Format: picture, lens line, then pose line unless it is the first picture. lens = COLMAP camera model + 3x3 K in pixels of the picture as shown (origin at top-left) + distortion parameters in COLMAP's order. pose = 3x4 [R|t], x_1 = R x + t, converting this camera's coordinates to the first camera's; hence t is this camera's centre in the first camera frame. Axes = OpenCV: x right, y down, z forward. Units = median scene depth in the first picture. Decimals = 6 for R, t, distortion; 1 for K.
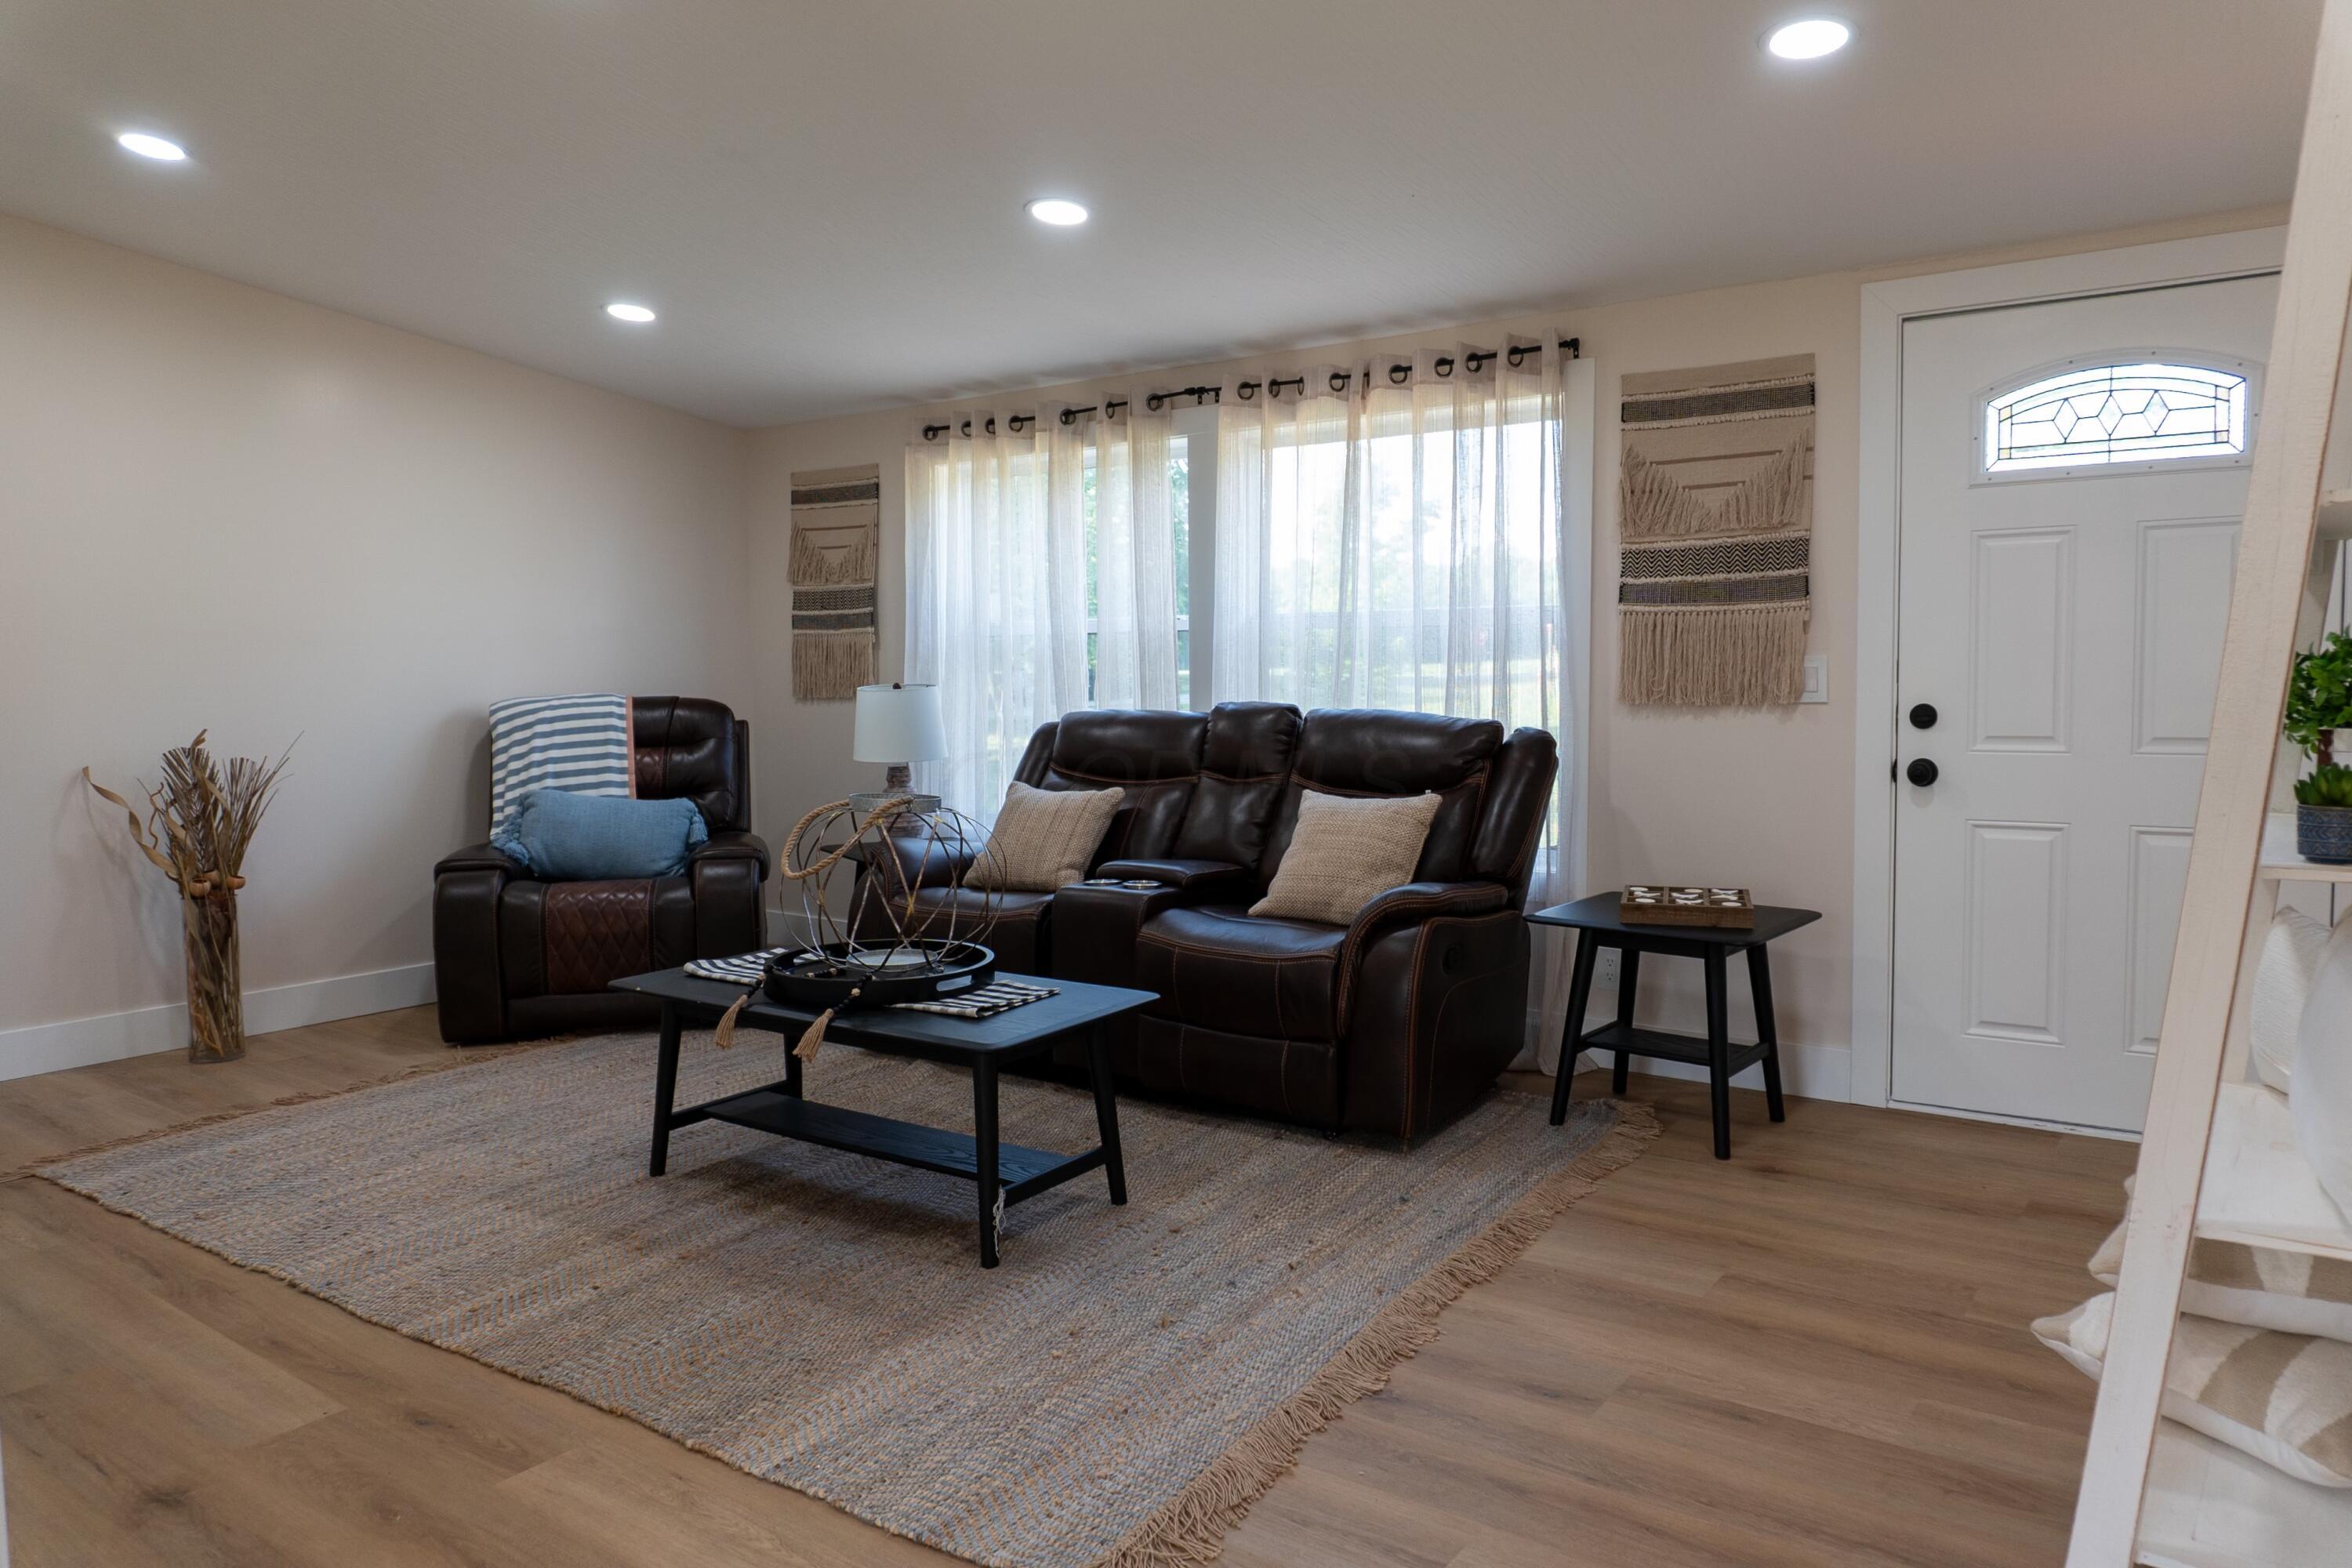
lens RADIAL K [[1557.8, 0, 1176.0], [0, 1557.8, 784.0], [0, 0, 1]] dist [-0.002204, -0.006248]
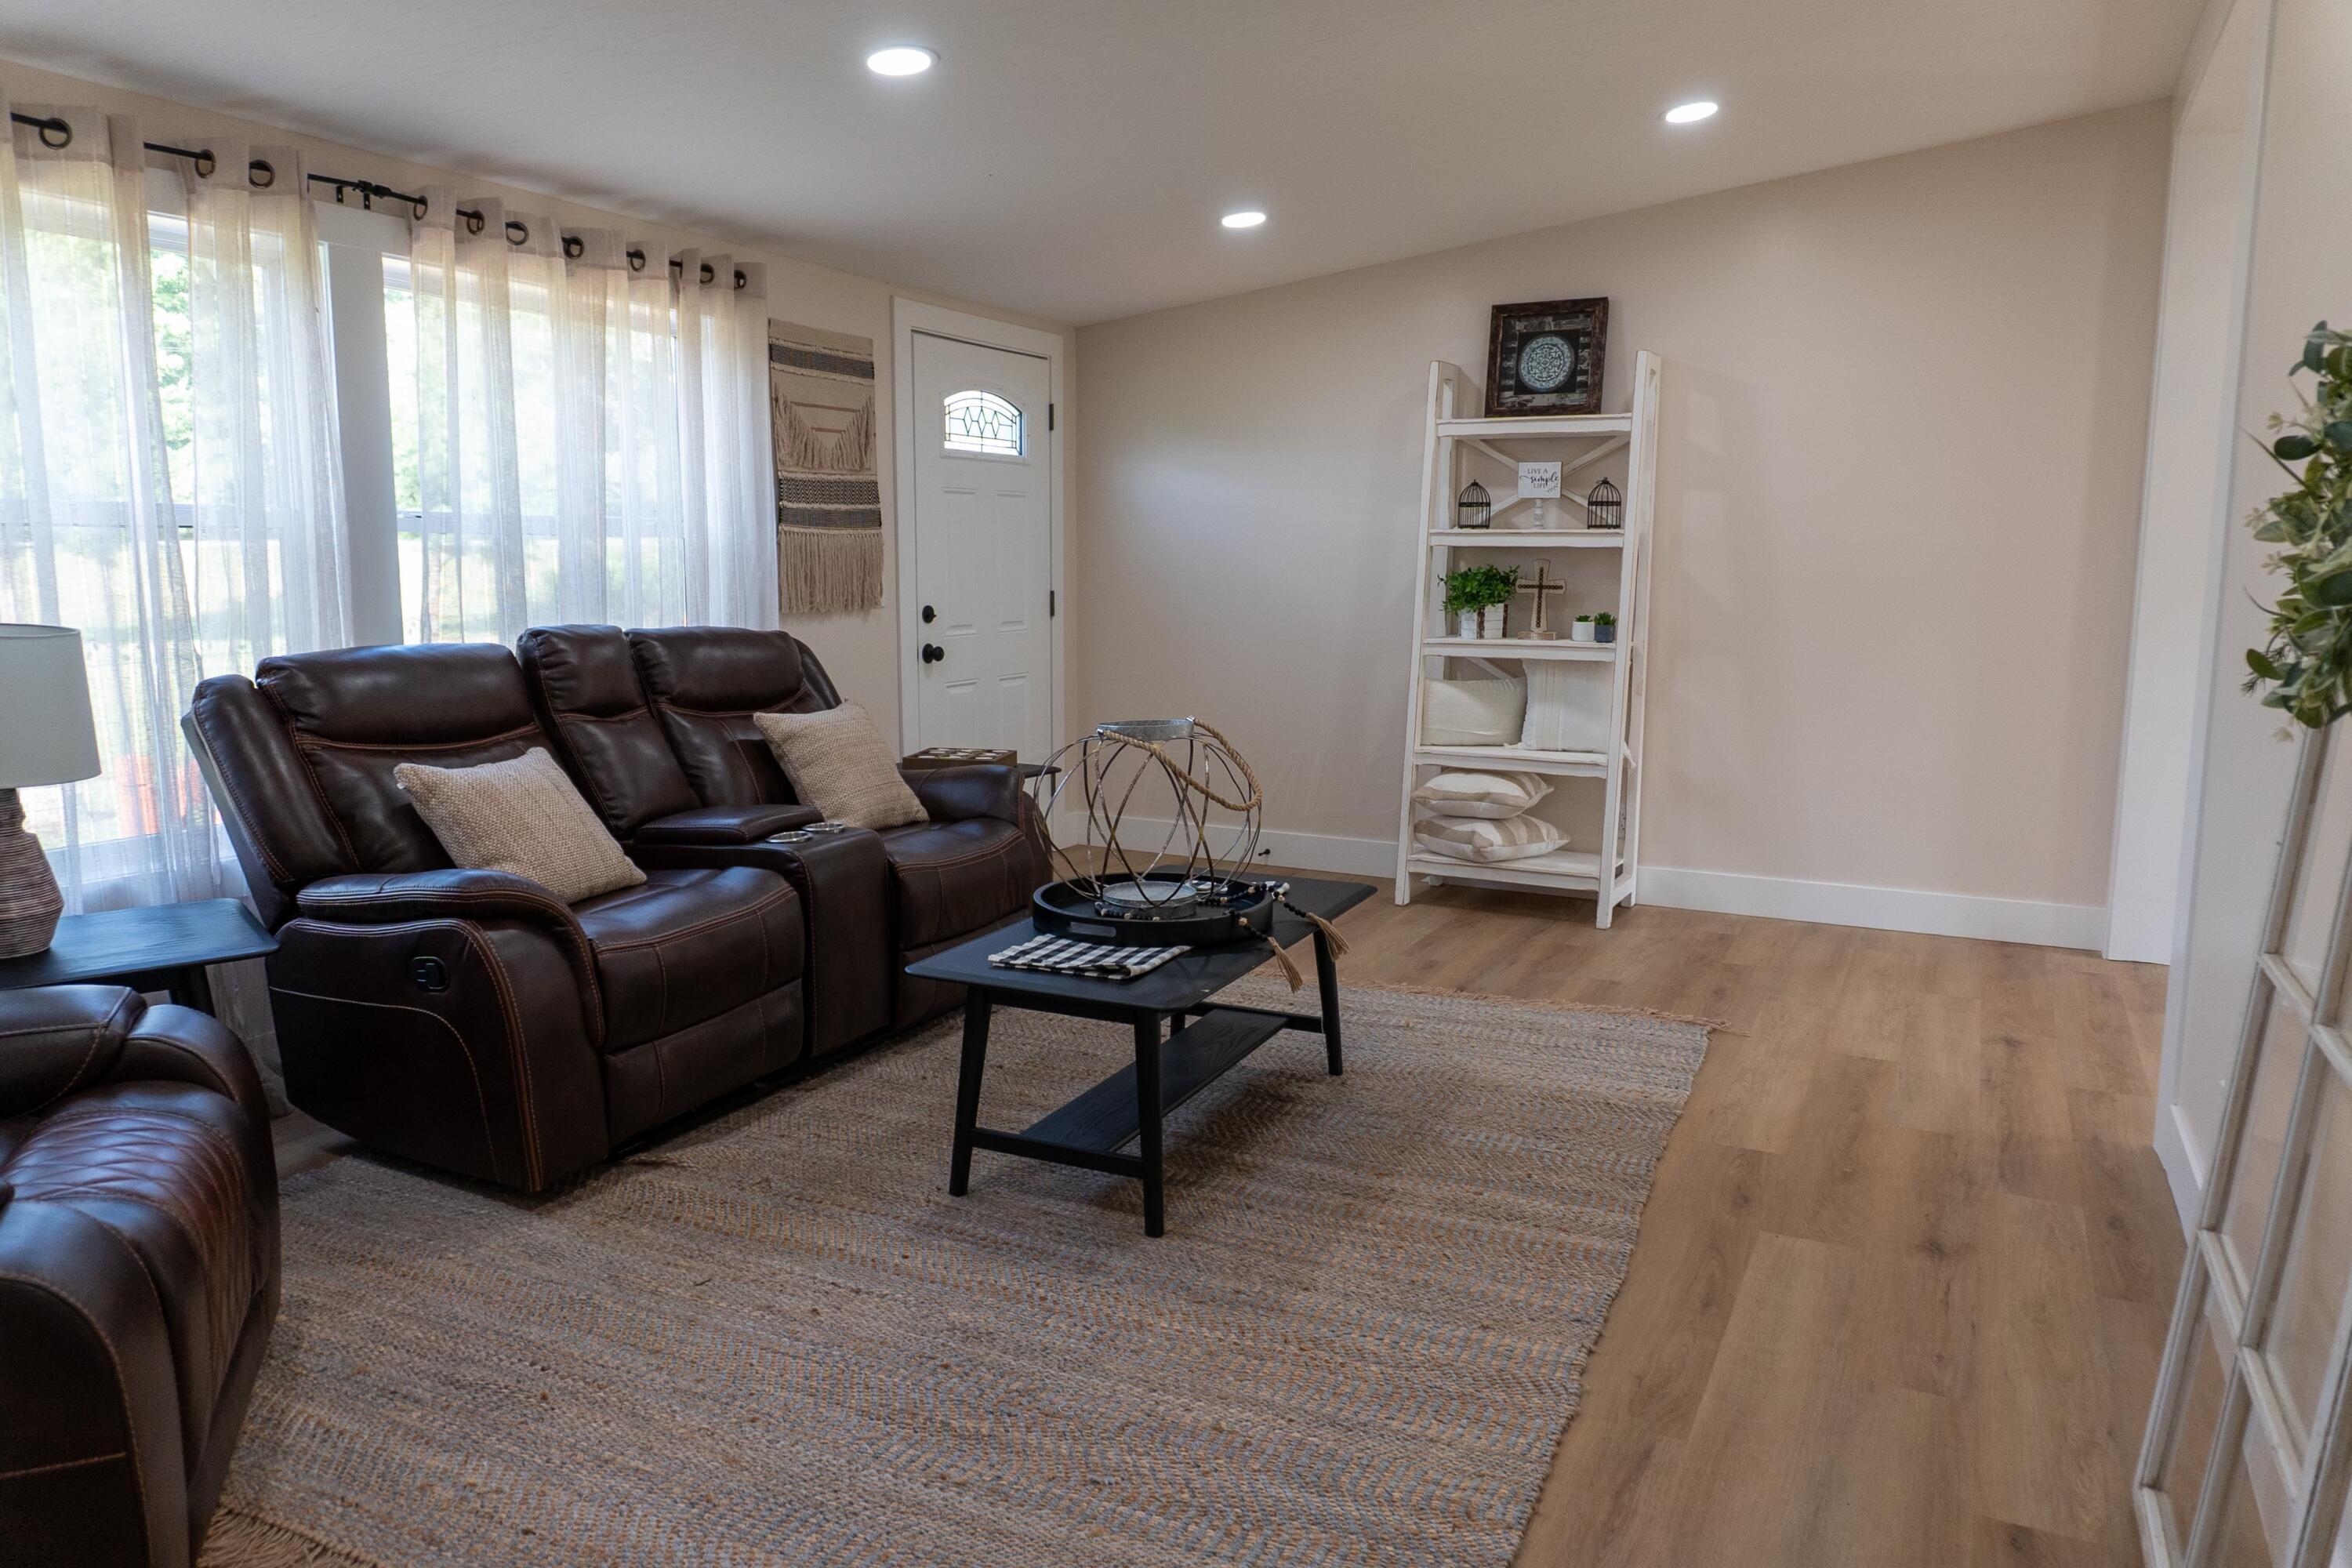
lens RADIAL K [[1557.8, 0, 1176.0], [0, 1557.8, 784.0], [0, 0, 1]] dist [-0.002204, -0.006248]
pose [[-0.158611, -0.130988, 0.978614, -0.998449], [0.072430, 0.986946, 0.143843, -0.079895], [-0.984681, 0.093696, -0.147053, 1.007993]]
